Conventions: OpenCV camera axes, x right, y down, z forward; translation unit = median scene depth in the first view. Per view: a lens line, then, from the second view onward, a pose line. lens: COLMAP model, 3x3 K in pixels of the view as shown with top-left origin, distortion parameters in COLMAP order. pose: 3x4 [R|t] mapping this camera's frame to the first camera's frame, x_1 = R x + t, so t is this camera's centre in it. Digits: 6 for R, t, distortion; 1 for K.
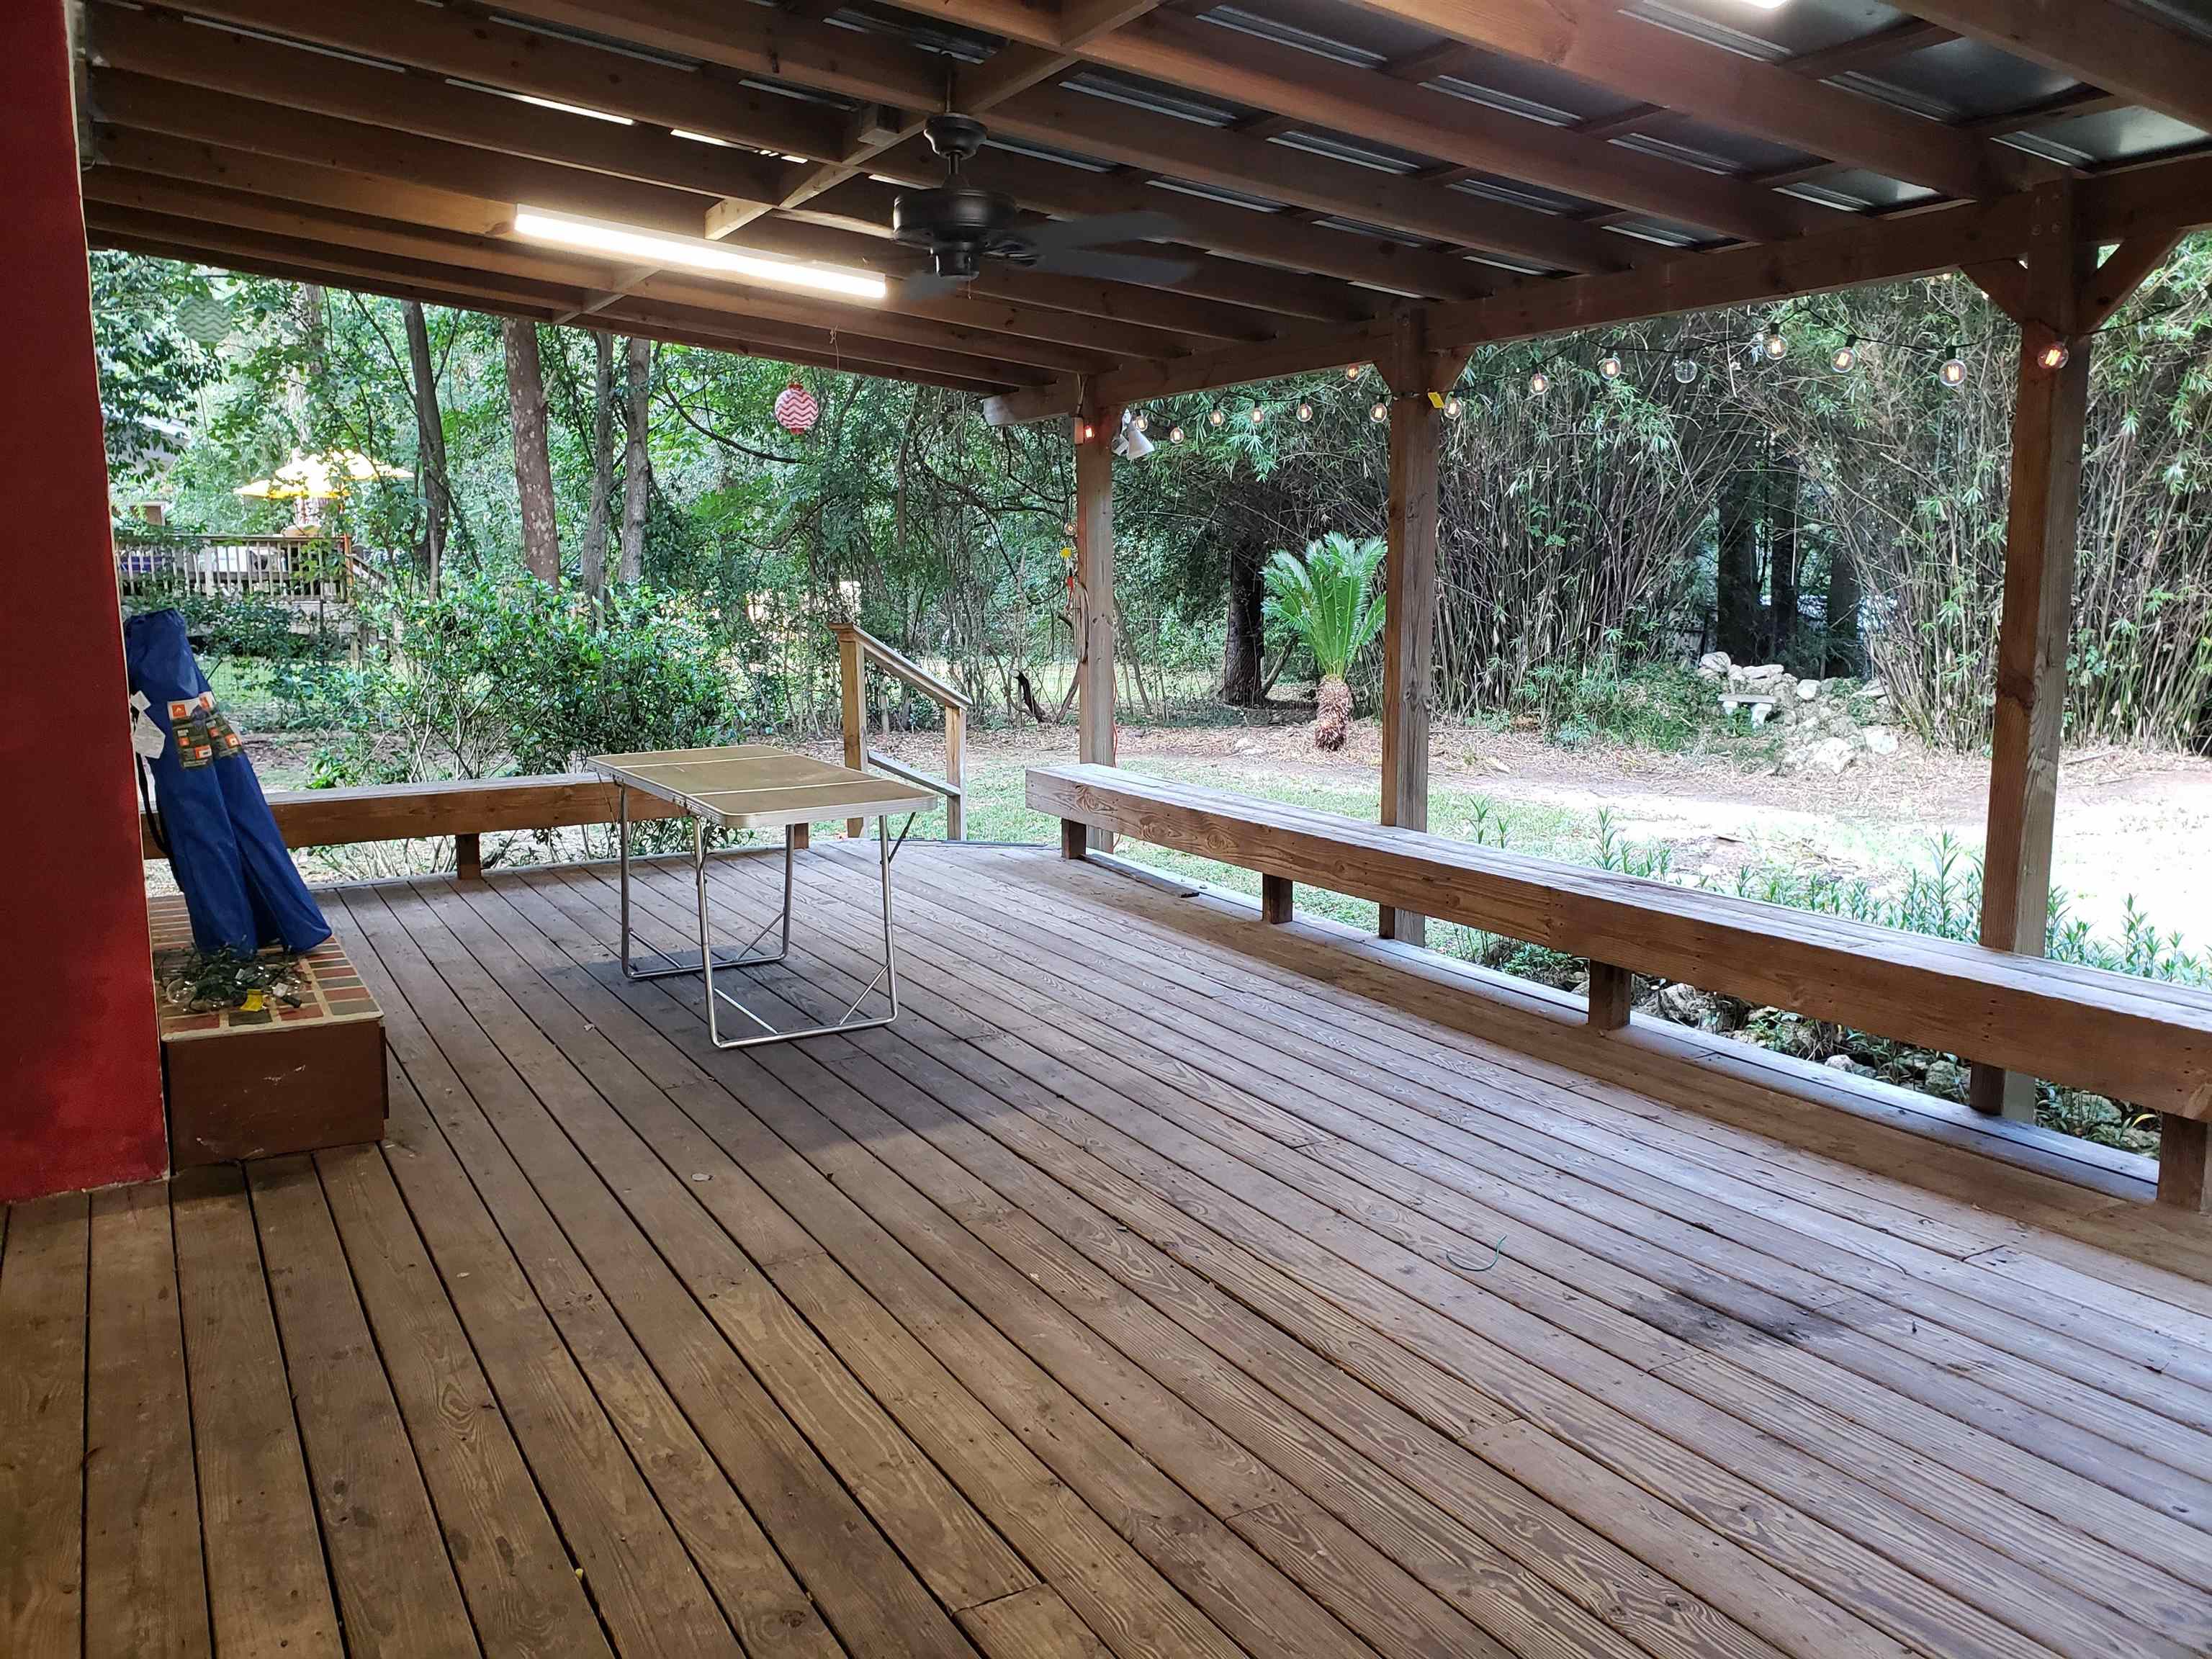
lens RADIAL K [[1736.2, 0, 1069.4], [0, 1736.2, 825.7], [0, 0, 1]] dist [0.005093, -0.008530]
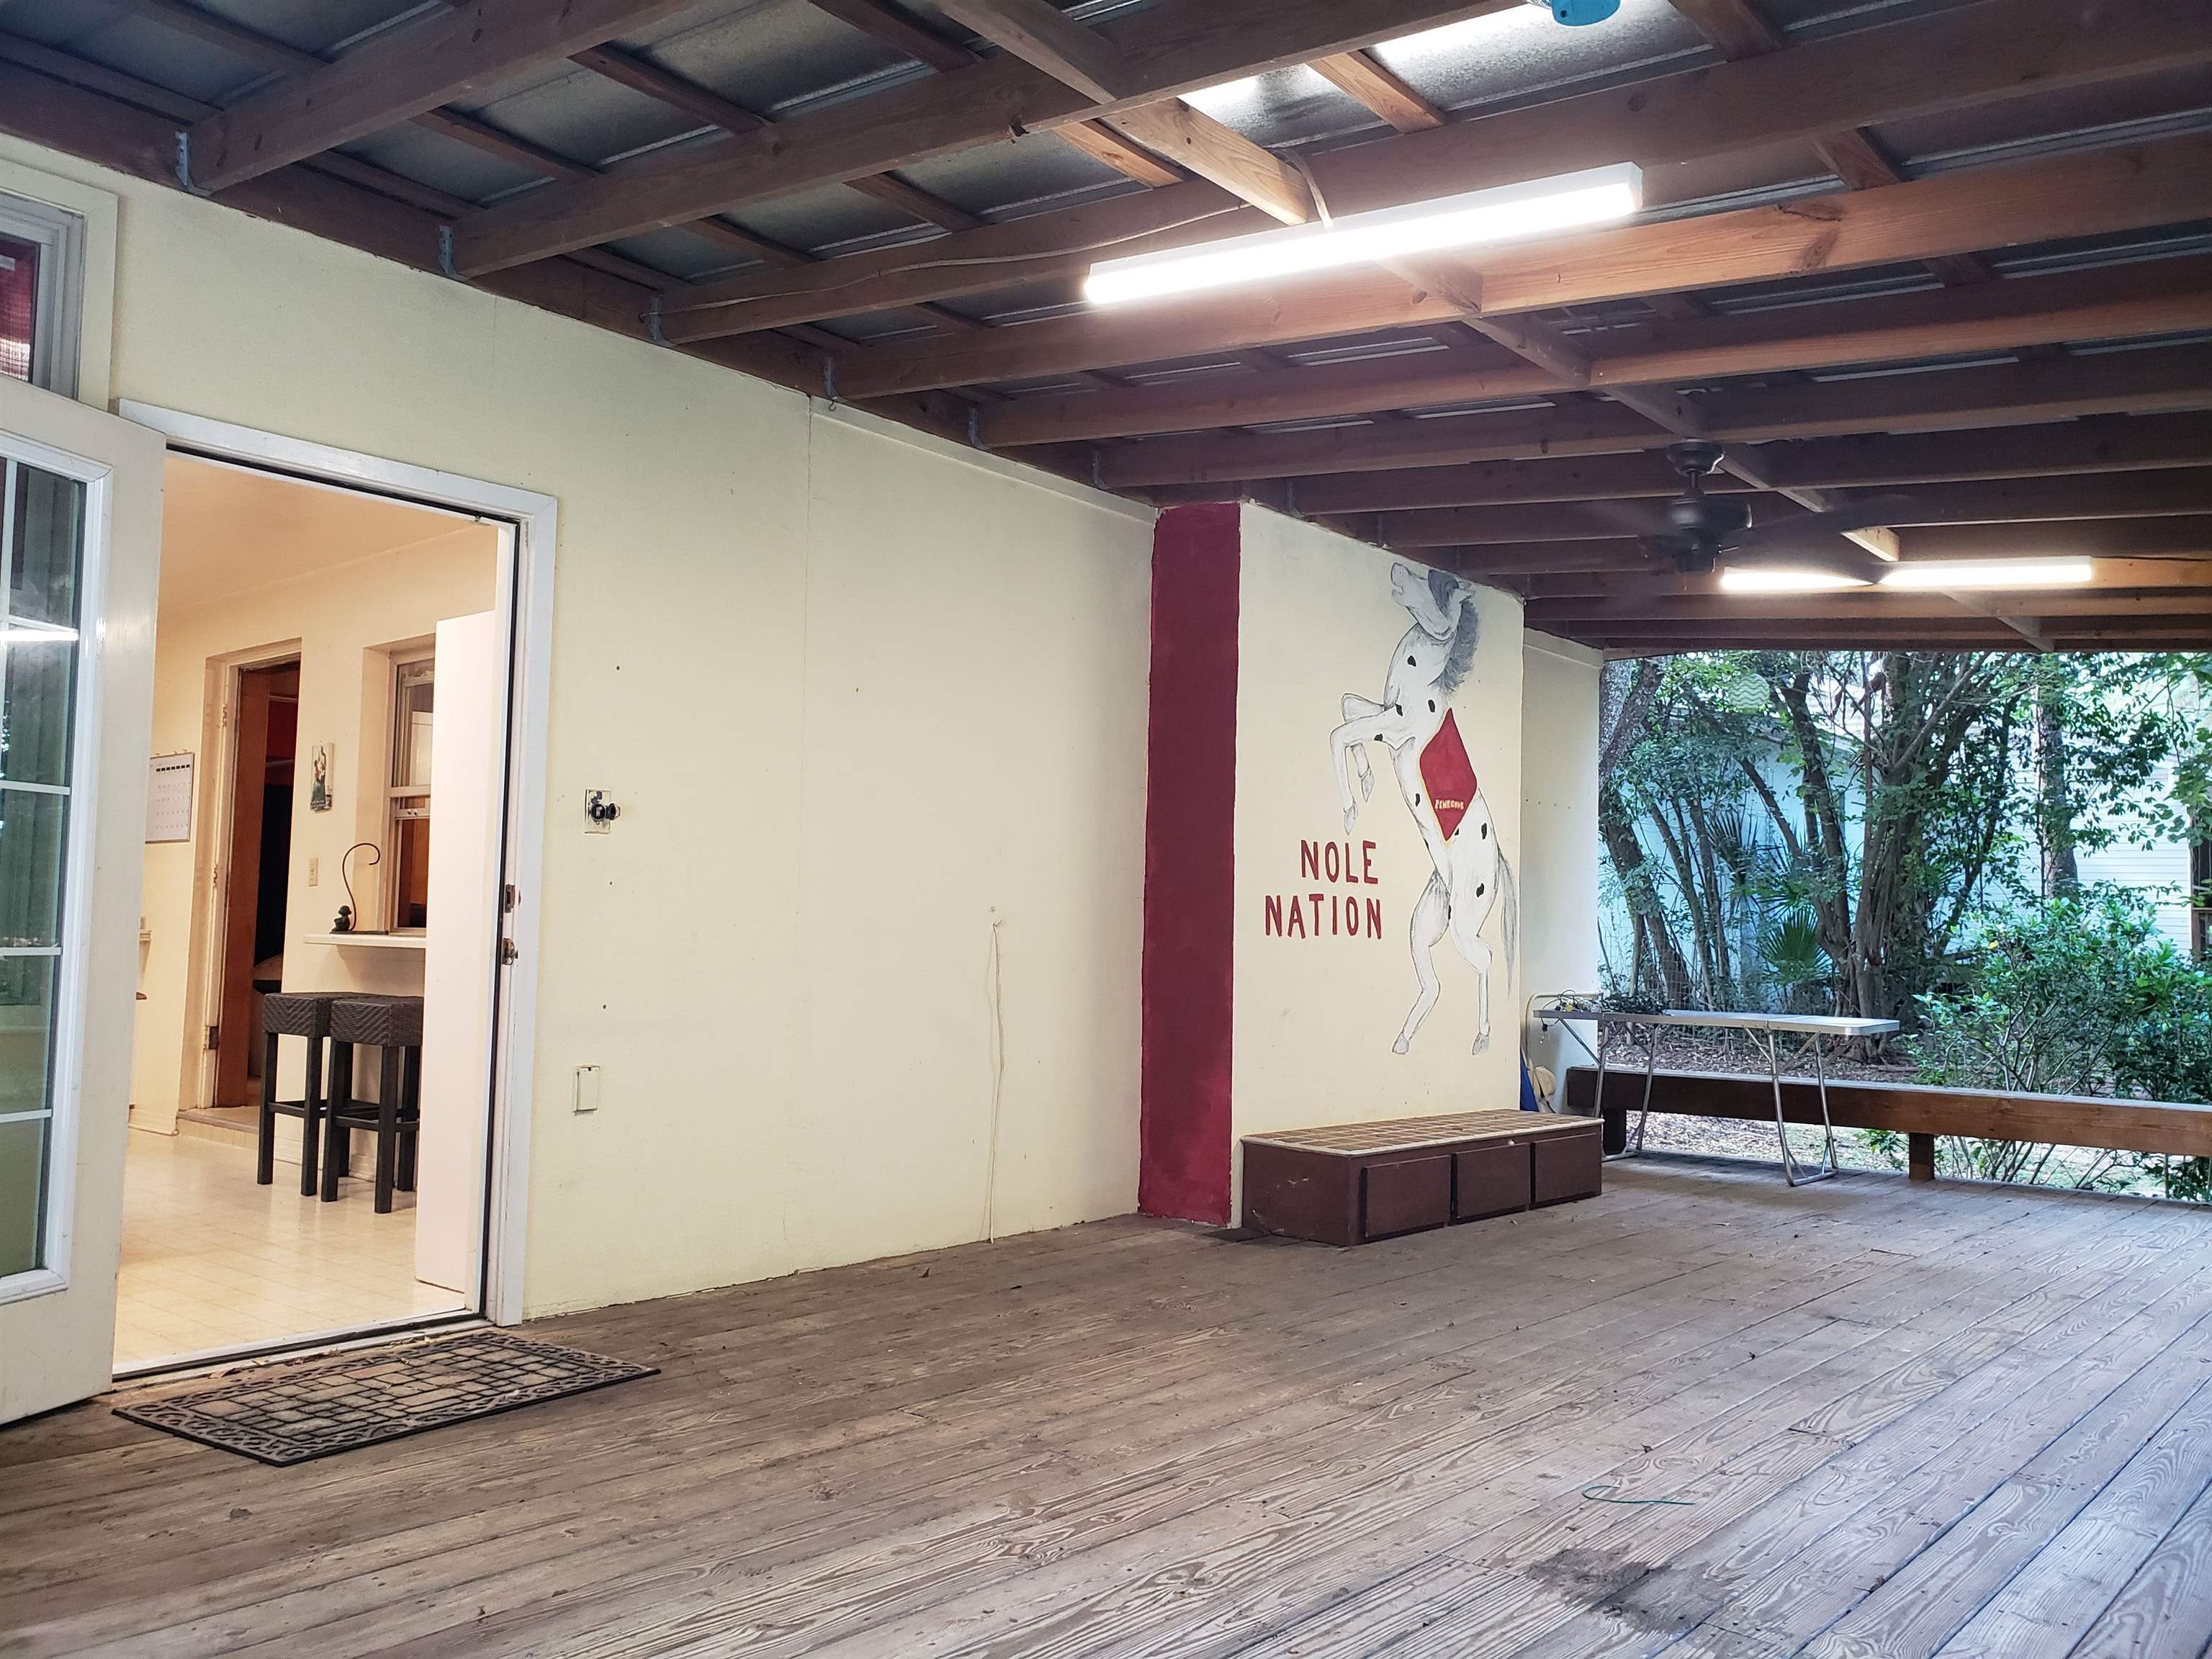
lens RADIAL K [[1736.2, 0, 1069.4], [0, 1736.2, 825.7], [0, 0, 1]] dist [0.005093, -0.008530]
pose [[0.313220, -0.053000, -0.948201, 1.122367], [-0.169395, 0.979312, -0.110695, 0.053468], [0.934451, 0.195293, 0.297762, 0.406903]]
